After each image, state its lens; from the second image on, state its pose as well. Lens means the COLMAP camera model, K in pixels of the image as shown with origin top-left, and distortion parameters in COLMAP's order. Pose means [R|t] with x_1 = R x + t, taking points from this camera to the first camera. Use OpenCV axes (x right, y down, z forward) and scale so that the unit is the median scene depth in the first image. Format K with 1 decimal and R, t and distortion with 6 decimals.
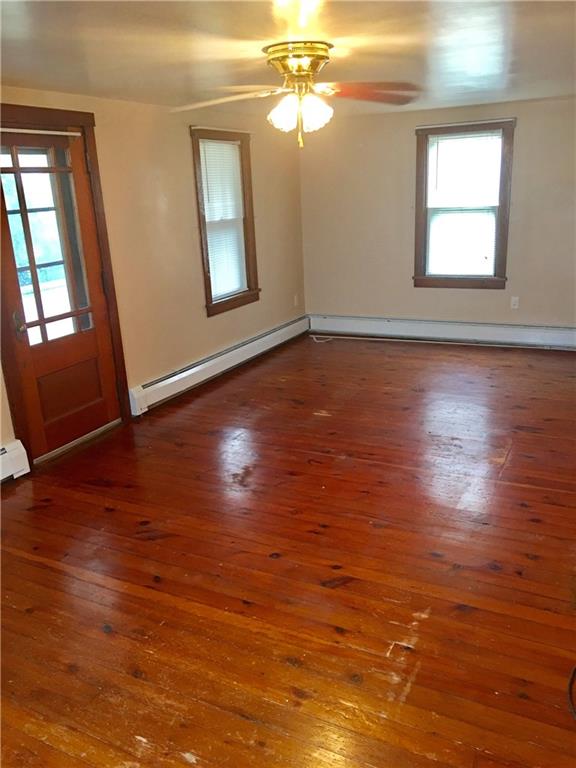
lens RADIAL K [[639.8, 0, 288.0], [0, 639.8, 384.0], [0, 0, 1]] dist [0.093200, -0.154397]
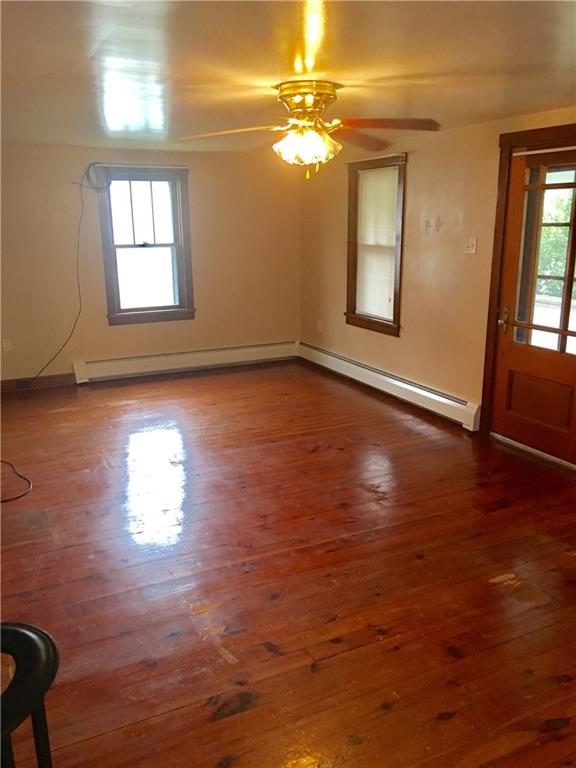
lens RADIAL K [[639.8, 0, 288.0], [0, 639.8, 384.0], [0, 0, 1]] dist [0.093200, -0.154397]
pose [[-0.597139, 0.249727, -0.762274, 0.719932], [-0.204233, 0.871651, 0.445549, -0.416531], [0.775702, 0.421736, -0.469494, 1.252805]]
